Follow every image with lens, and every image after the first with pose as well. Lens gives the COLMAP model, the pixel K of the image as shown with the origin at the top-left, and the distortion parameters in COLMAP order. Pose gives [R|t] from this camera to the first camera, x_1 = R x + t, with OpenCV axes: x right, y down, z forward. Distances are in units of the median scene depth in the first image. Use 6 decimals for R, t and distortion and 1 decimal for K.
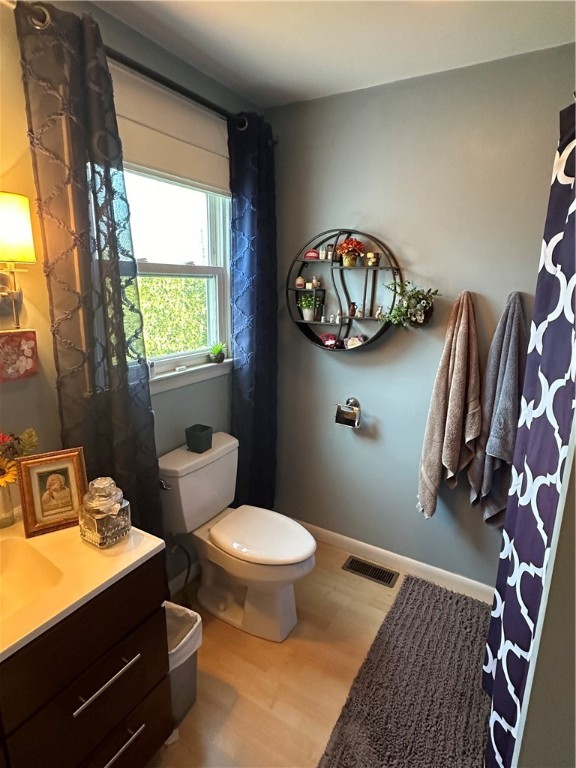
lens RADIAL K [[420.0, 0, 288.1], [0, 420.0, 383.2], [0, 0, 1]] dist [-0.001071, 0.000027]
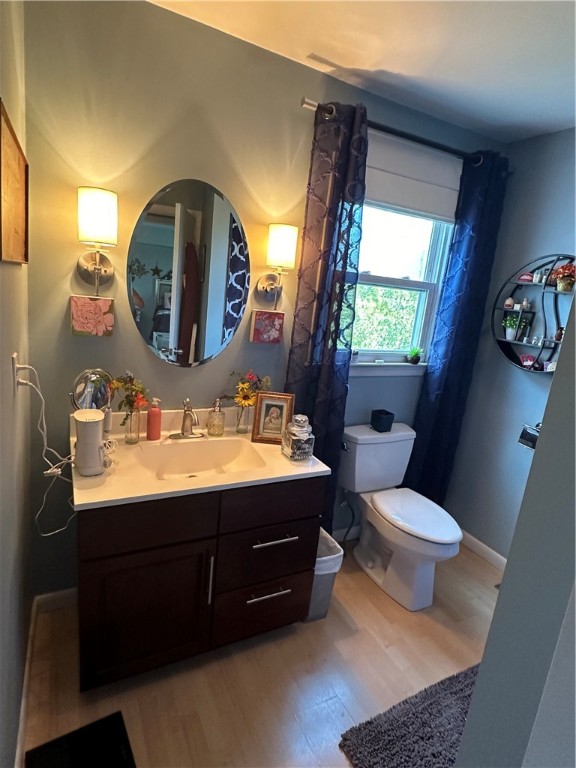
lens RADIAL K [[426.7, 0, 284.5], [0, 426.7, 383.1], [0, 0, 1]] dist [0.000606, 0.000448]
pose [[0.844162, 0.187359, -0.502281, 0.160929], [-0.210223, 0.977588, 0.011343, 0.077264], [0.493149, 0.096016, 0.864630, -0.226420]]
